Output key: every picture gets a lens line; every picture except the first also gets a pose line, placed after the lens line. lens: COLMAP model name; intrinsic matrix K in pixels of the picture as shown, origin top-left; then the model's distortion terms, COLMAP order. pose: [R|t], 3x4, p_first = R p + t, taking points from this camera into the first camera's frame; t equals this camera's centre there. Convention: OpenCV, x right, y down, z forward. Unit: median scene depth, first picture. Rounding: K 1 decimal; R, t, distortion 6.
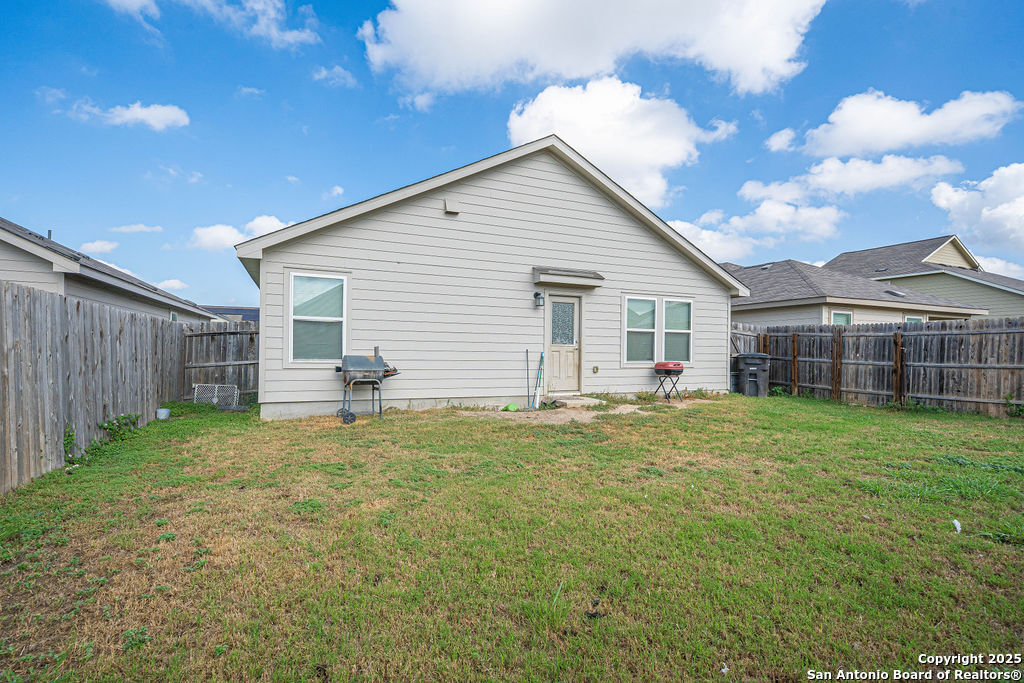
lens RADIAL K [[483.3, 0, 504.9], [0, 483.3, 356.9], [0, 0, 1]] dist [0.047480, 0.001011]
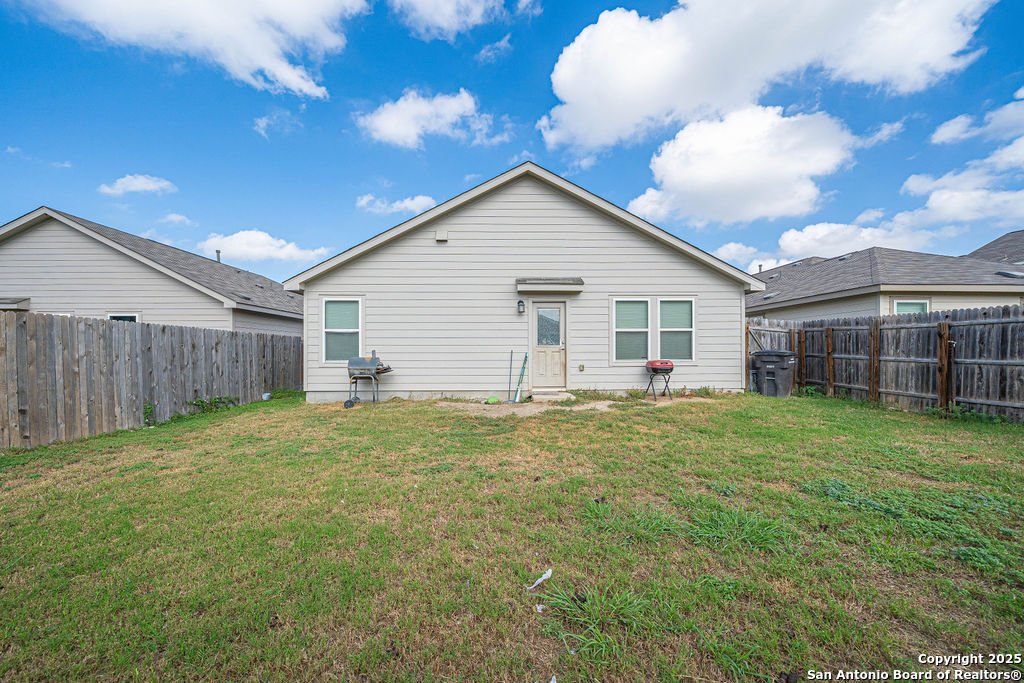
lens RADIAL K [[371.7, 0, 509.5], [0, 371.7, 351.6], [0, 0, 1]] dist [-0.002488, -0.000981]
pose [[0.925538, -0.015363, -0.378343, 0.343856], [0.010045, 0.999821, -0.016025, 0.001565], [0.378521, 0.011031, 0.925527, 0.163494]]
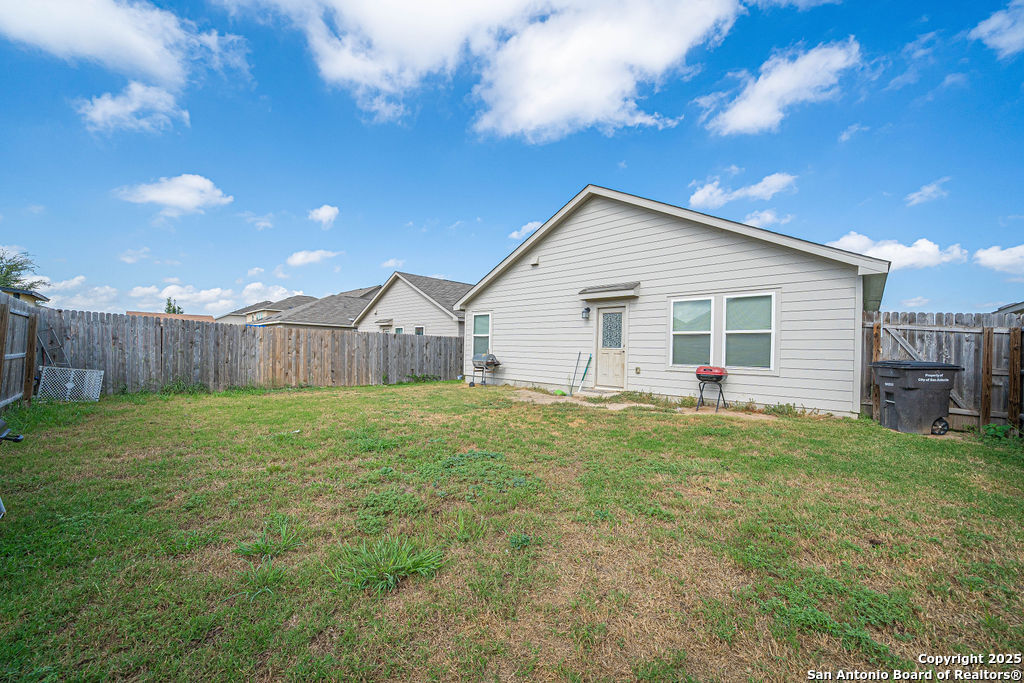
lens RADIAL K [[371.7, 0, 515.5], [0, 371.7, 346.6], [0, 0, 1]] dist [-0.002488, -0.000981]
pose [[0.412923, -0.011379, -0.910695, 0.820221], [-0.031010, 0.999167, -0.026545, 0.003054], [0.910238, 0.039202, 0.412226, 0.385821]]
